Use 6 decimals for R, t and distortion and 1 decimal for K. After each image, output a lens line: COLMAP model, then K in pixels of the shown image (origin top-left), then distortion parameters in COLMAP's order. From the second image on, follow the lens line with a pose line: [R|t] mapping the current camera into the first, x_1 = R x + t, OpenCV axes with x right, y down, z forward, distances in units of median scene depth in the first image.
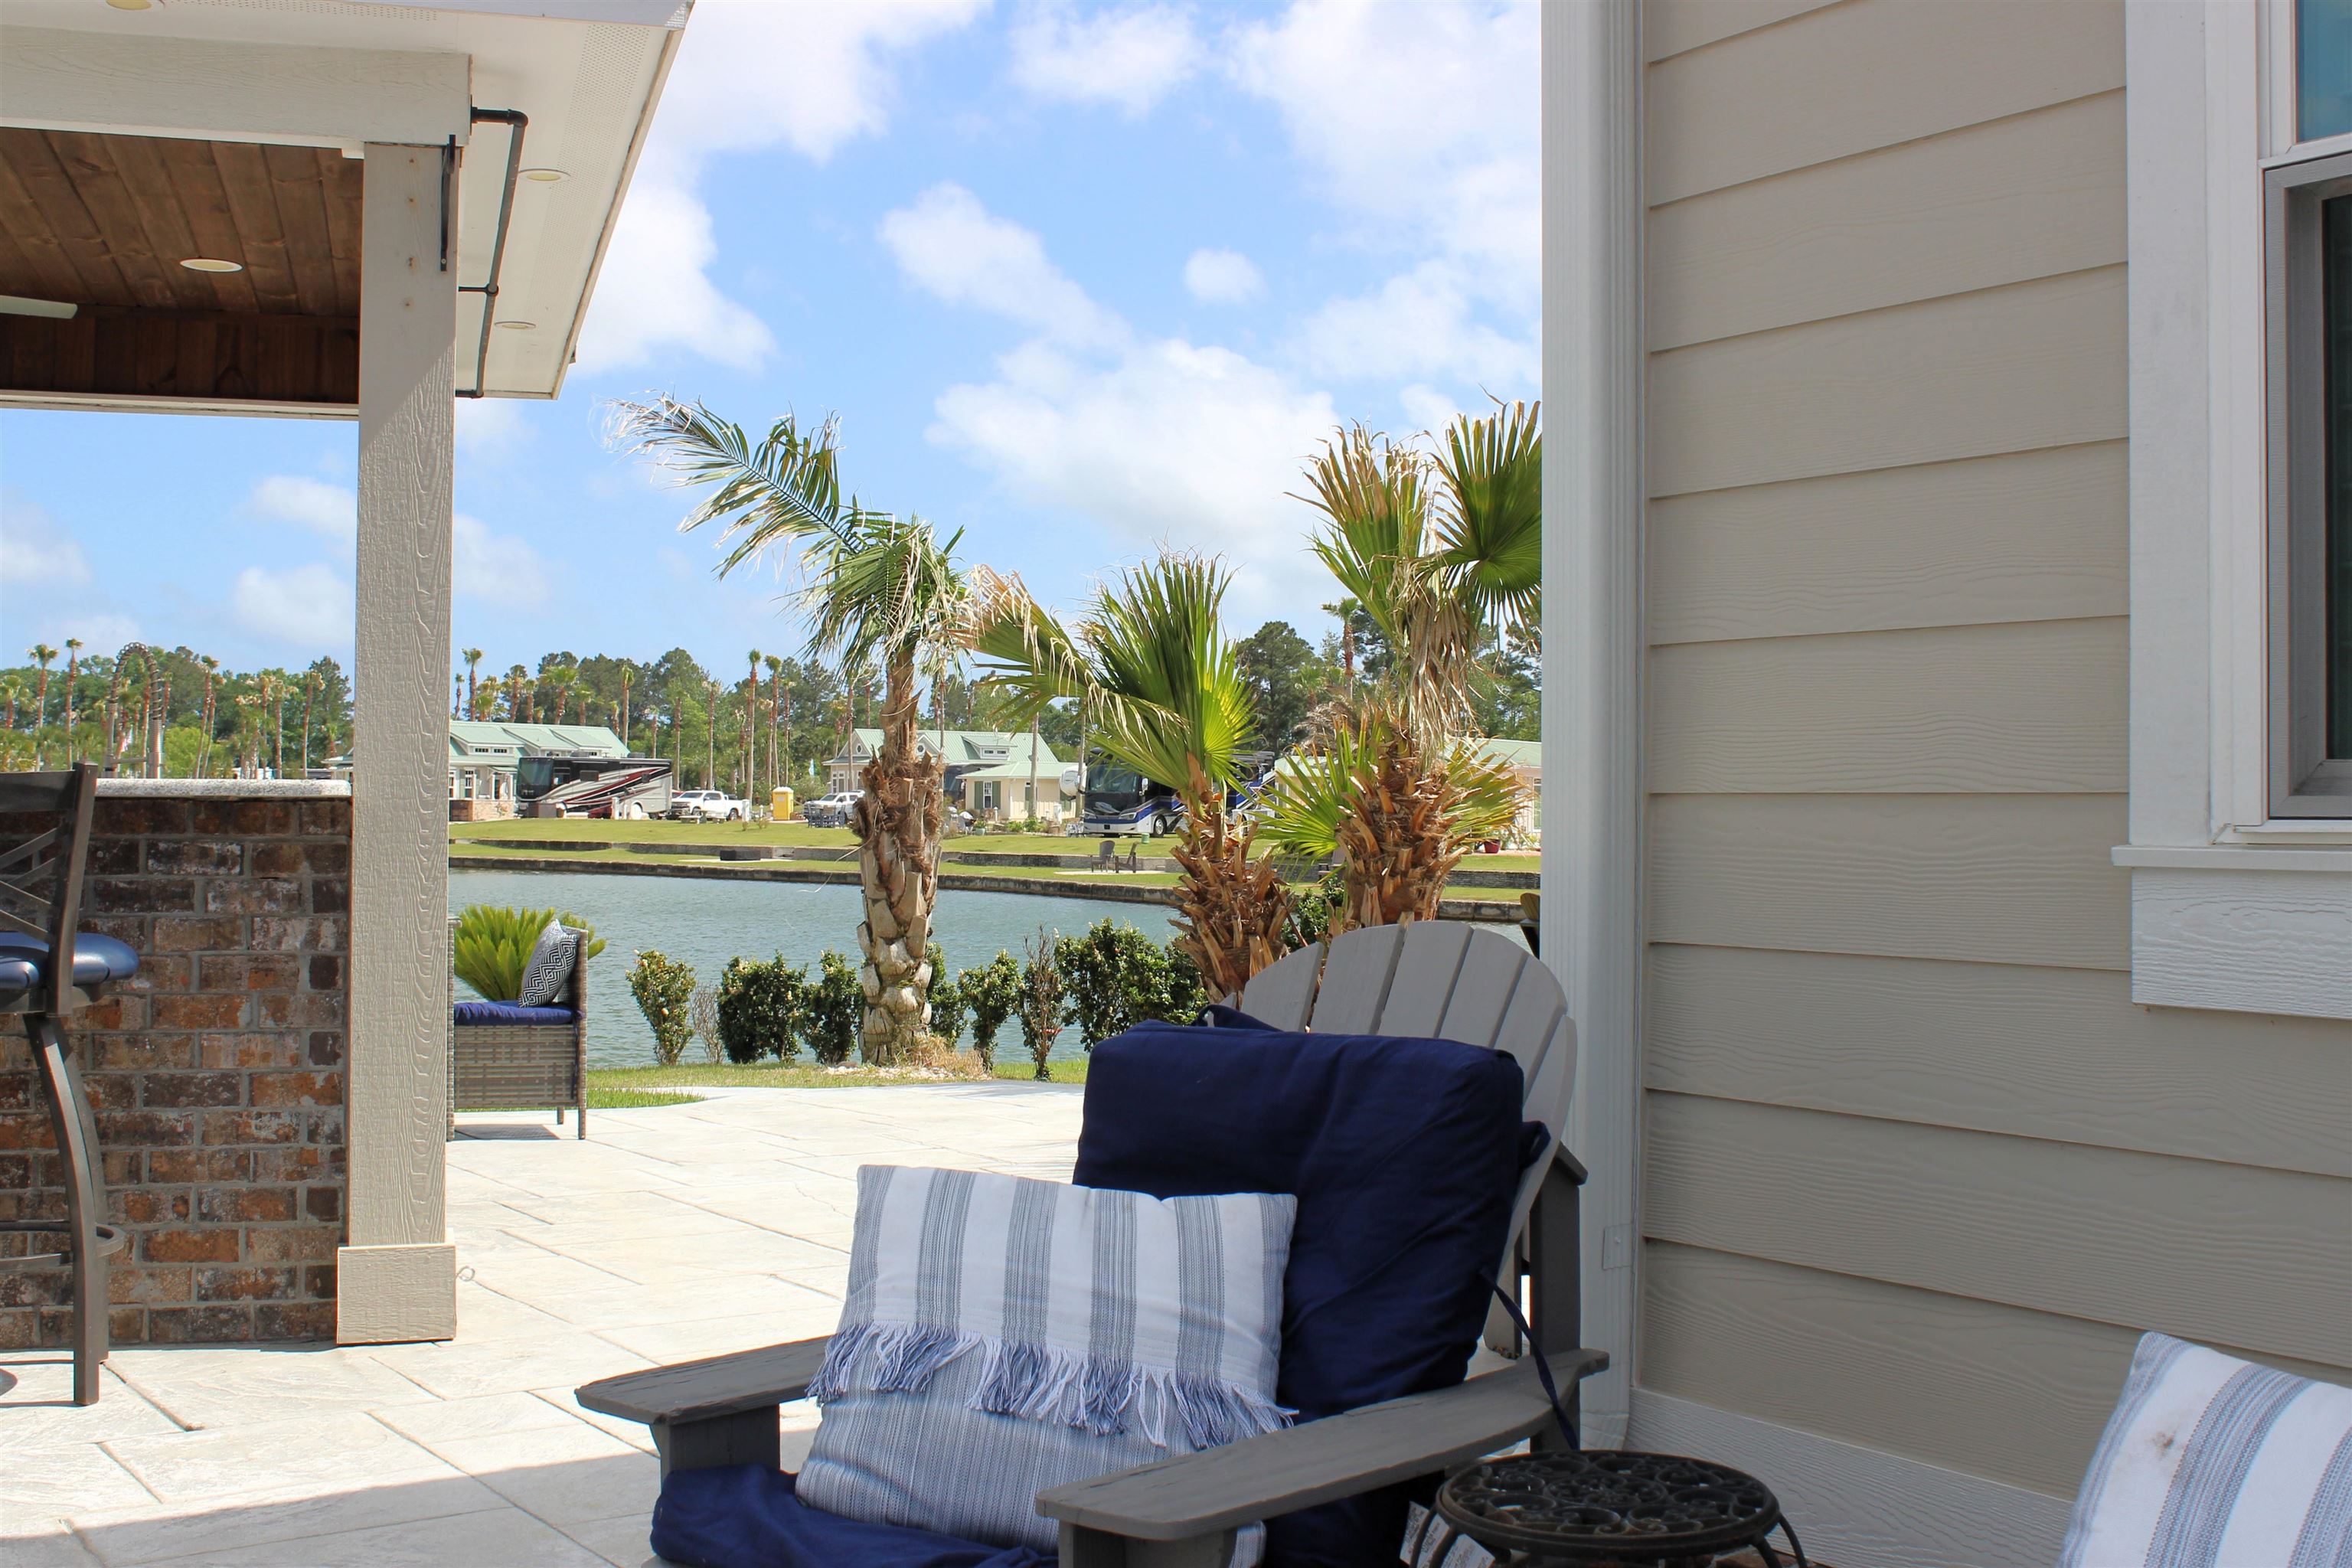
lens RADIAL K [[2682.1, 0, 1176.0], [0, 2682.1, 784.0], [0, 0, 1]] dist [-0.091489, 0.048220]
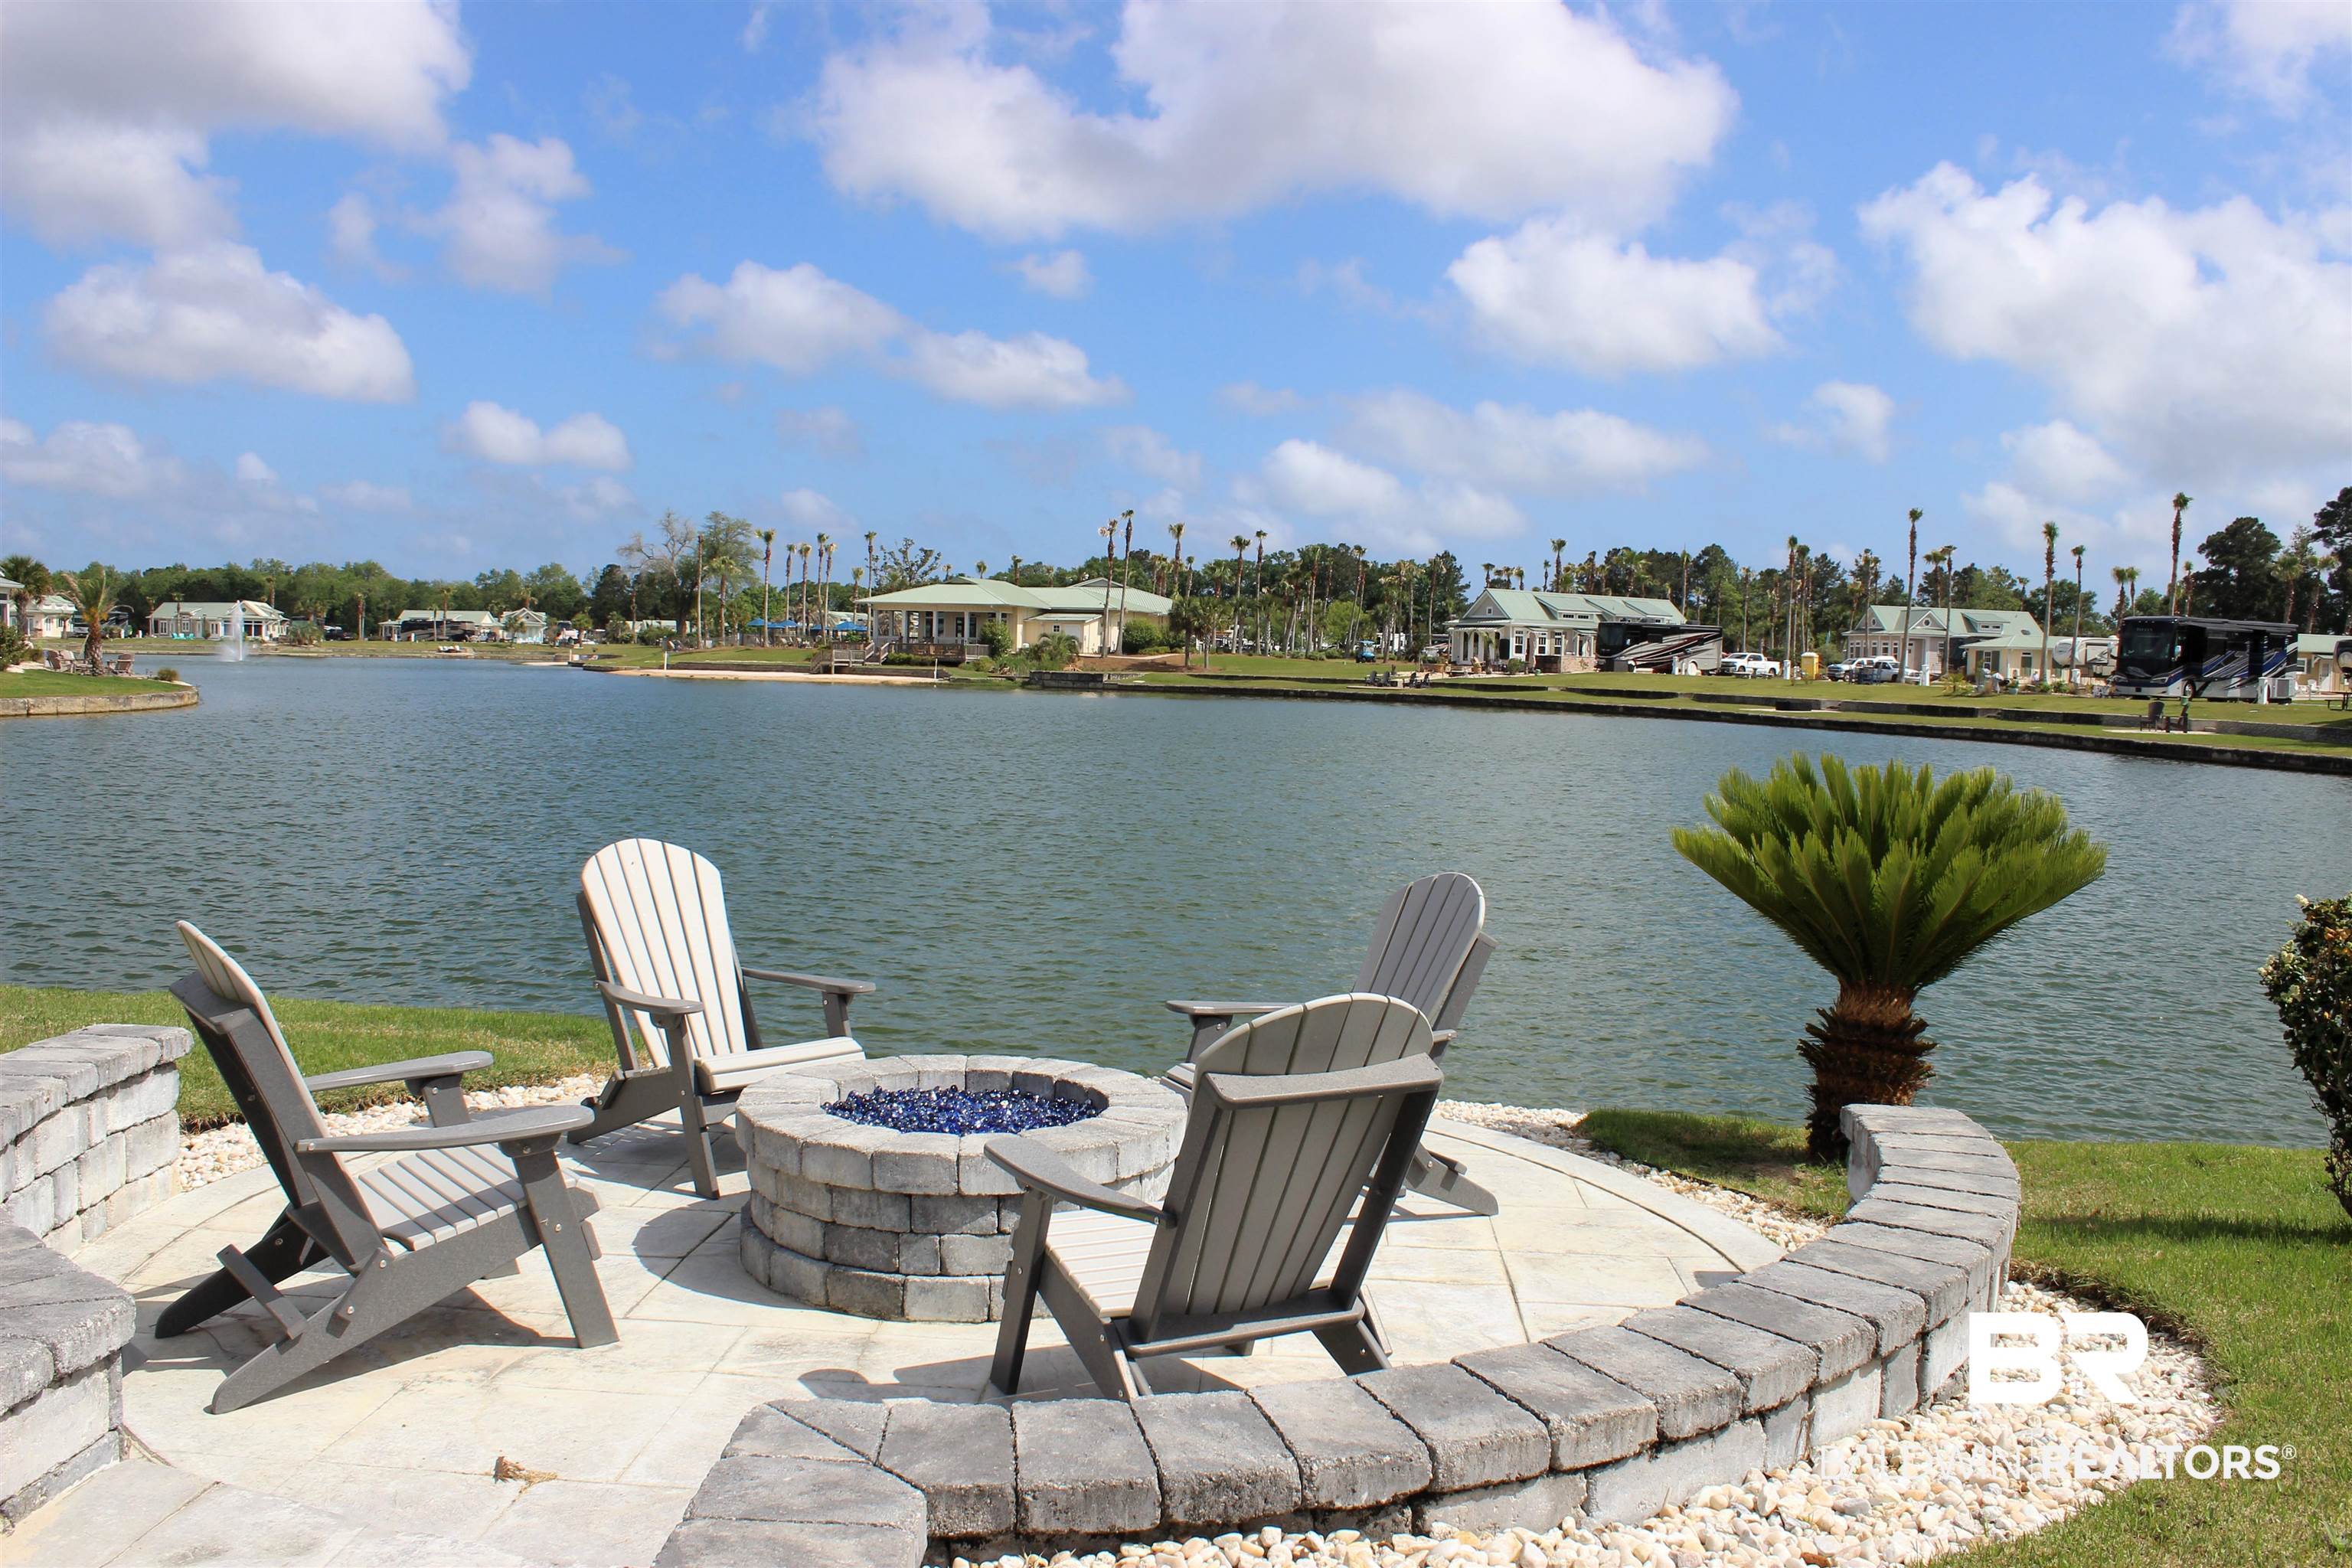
lens RADIAL K [[1972.2, 0, 1176.0], [0, 1972.2, 784.0], [0, 0, 1]] dist [-0.158817, 0.136474]
pose [[0.902806, 0.043320, -0.427861, -0.034683], [-0.014854, 0.997461, 0.069647, 0.004624], [0.429792, -0.056522, 0.901157, 0.104821]]
